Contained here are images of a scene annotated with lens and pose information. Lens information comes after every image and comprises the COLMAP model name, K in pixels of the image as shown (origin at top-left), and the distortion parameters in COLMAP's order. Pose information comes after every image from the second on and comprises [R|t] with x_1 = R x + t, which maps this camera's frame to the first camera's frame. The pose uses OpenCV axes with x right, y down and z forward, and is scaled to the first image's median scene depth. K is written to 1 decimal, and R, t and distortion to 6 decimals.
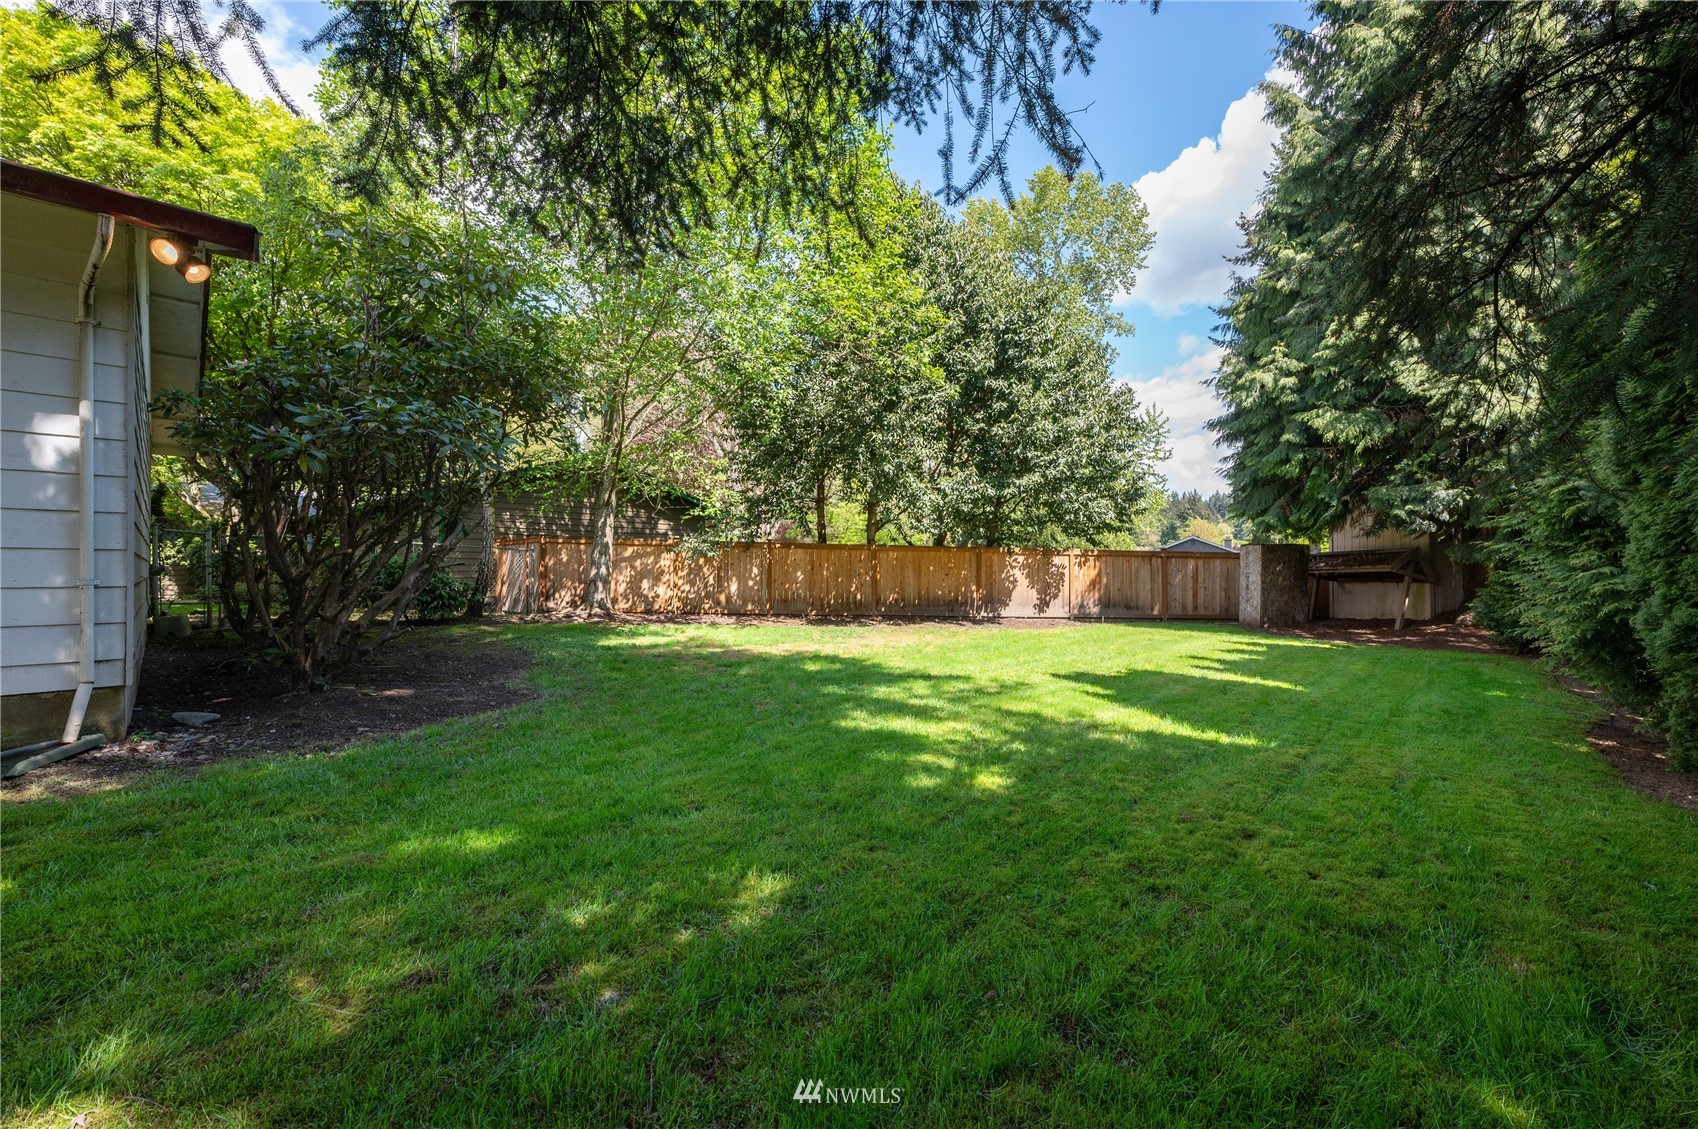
lens RADIAL K [[681.7, 0, 851.1], [0, 681.7, 569.5], [0, 0, 1]] dist [-0.001425, 0.000279]
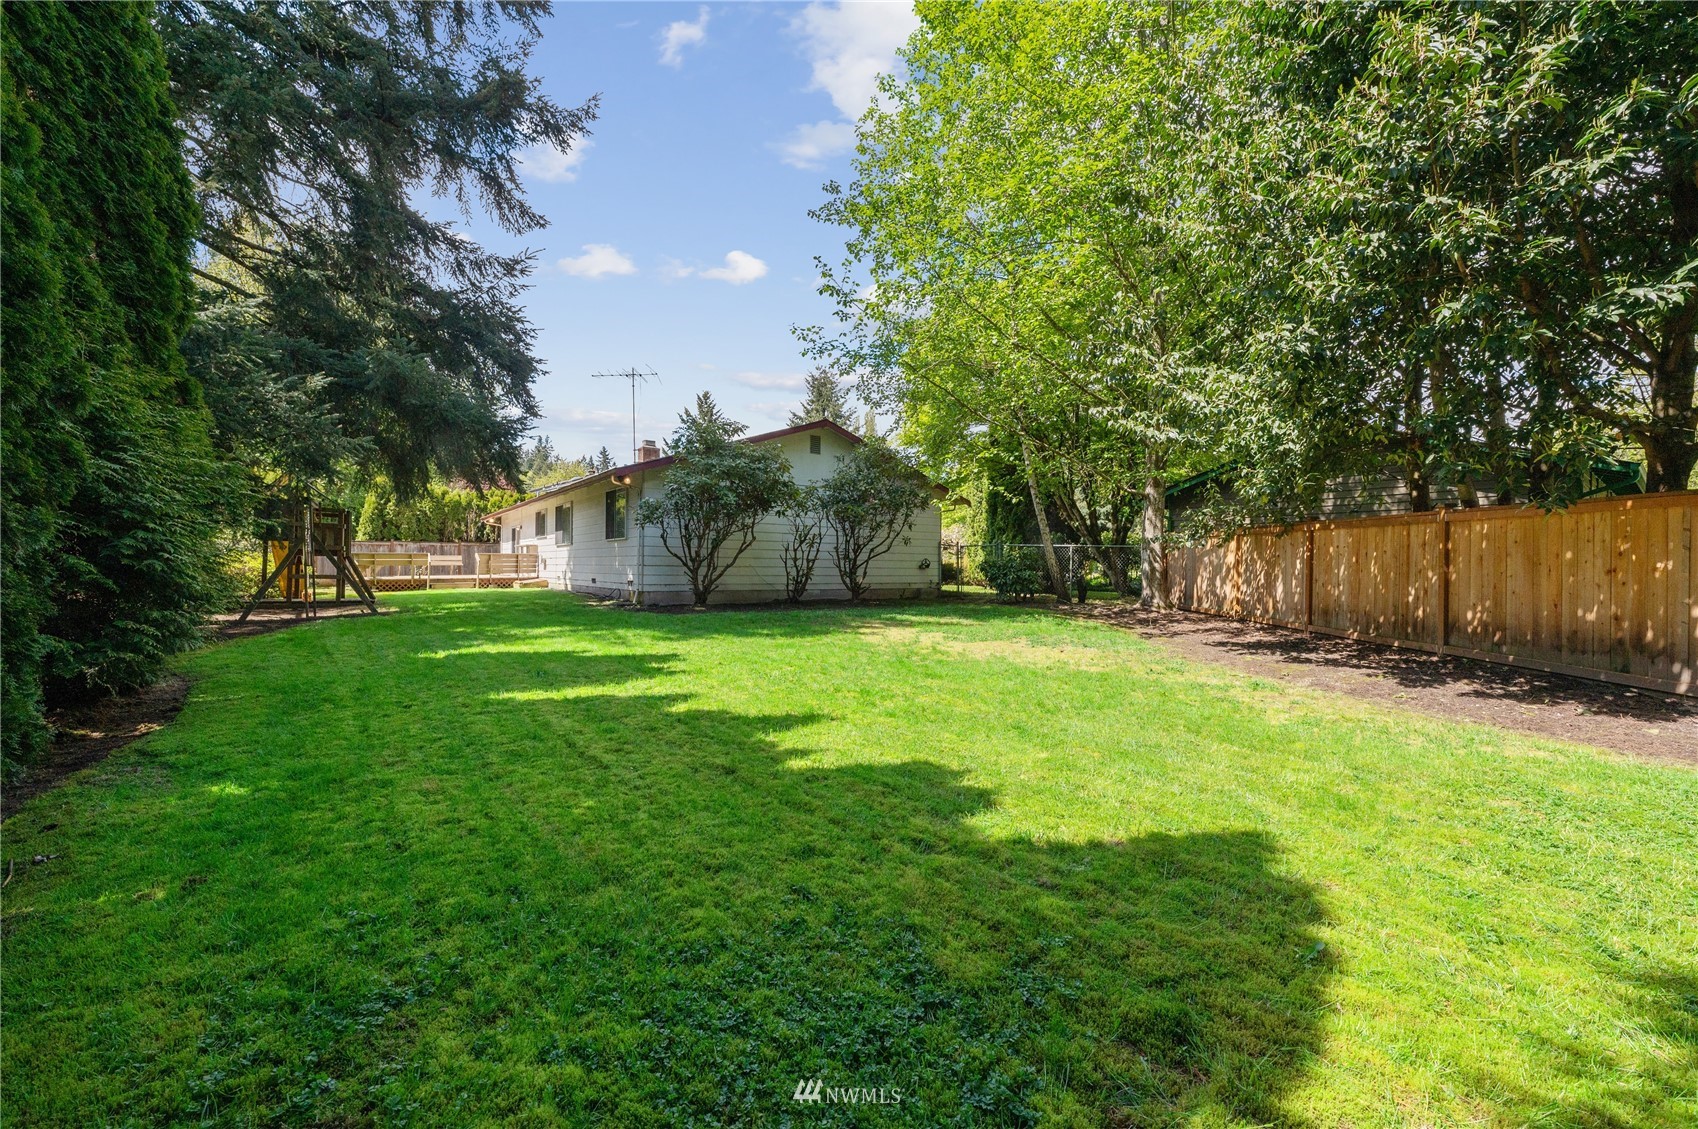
lens RADIAL K [[681.7, 0, 849.3], [0, 681.7, 564.5], [0, 0, 1]] dist [-0.001425, 0.000279]
pose [[-0.167932, -0.008683, -0.985760, 1.183867], [-0.002236, 0.999962, -0.008427, 0.015125], [0.985796, 0.000790, -0.167945, 1.320494]]
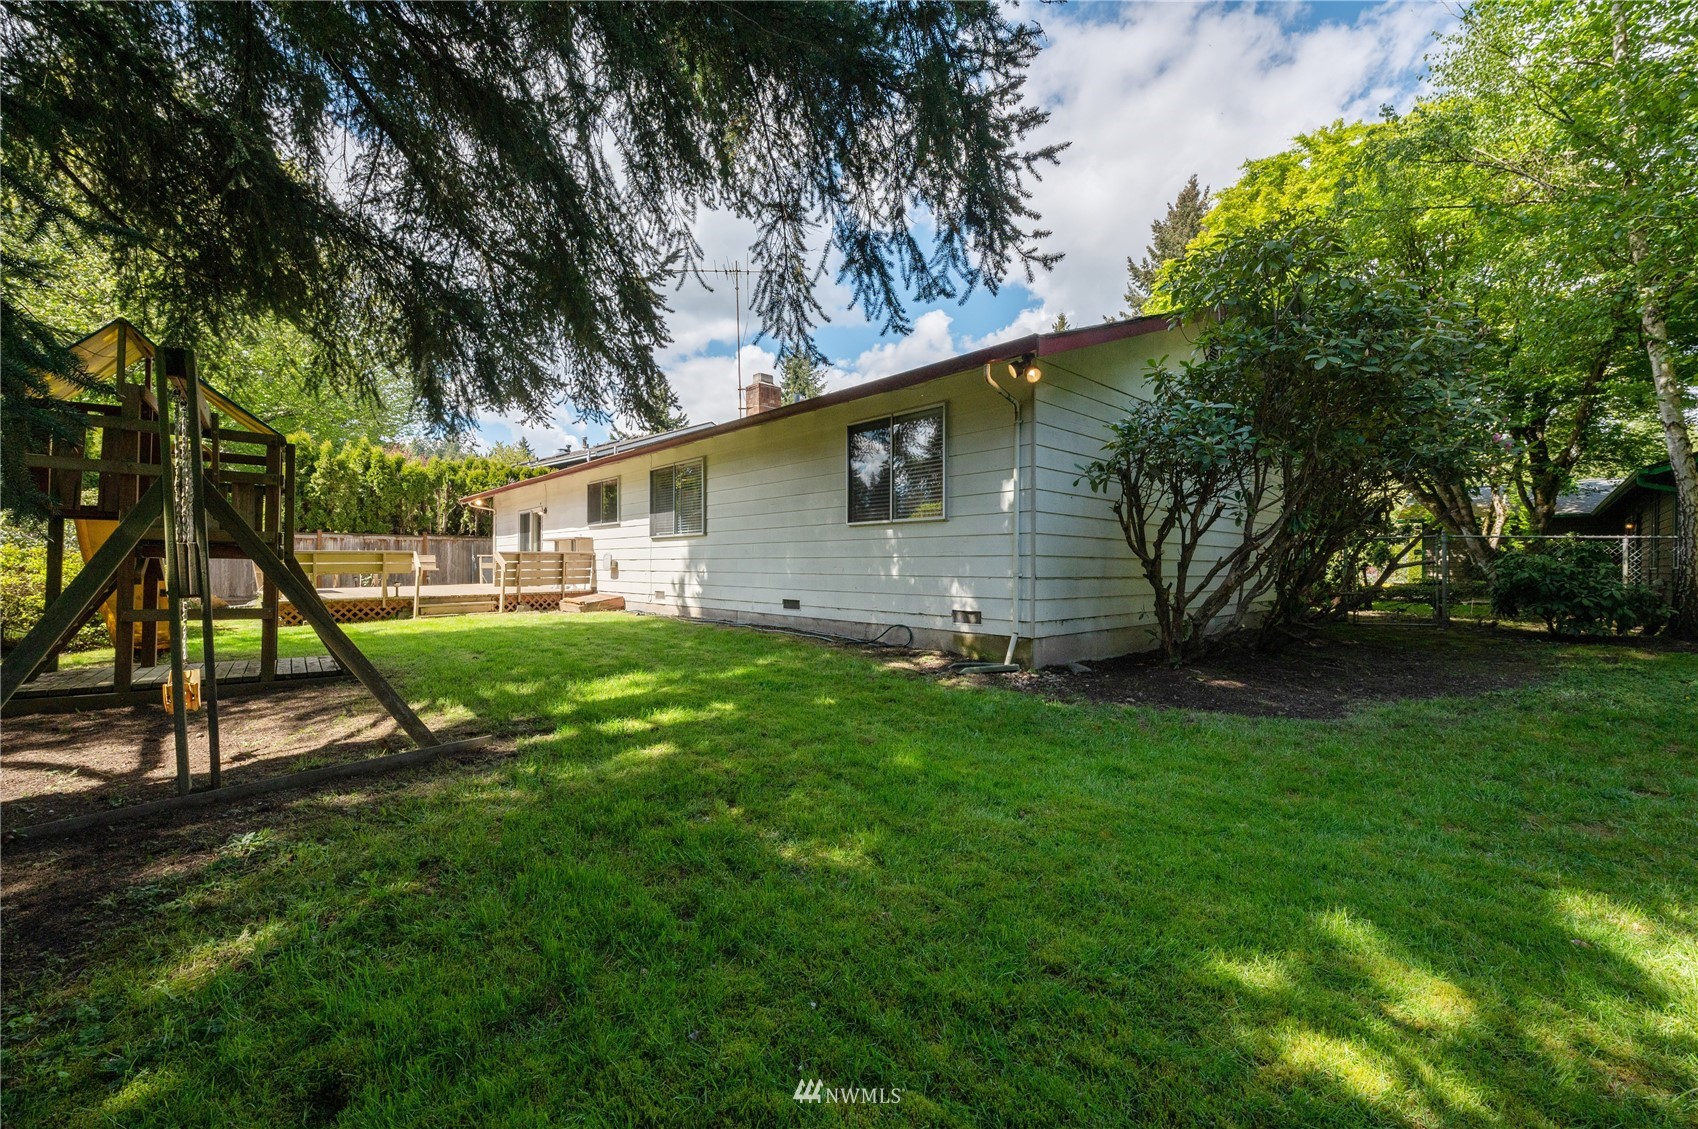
lens RADIAL K [[681.7, 0, 851.9], [0, 681.7, 564.0], [0, 0, 1]] dist [-0.001425, 0.000279]
pose [[-0.056999, -0.005997, -0.998356, 0.615308], [0.002319, 0.999978, -0.006139, 0.000522], [0.998372, -0.002665, -0.056983, 0.681819]]
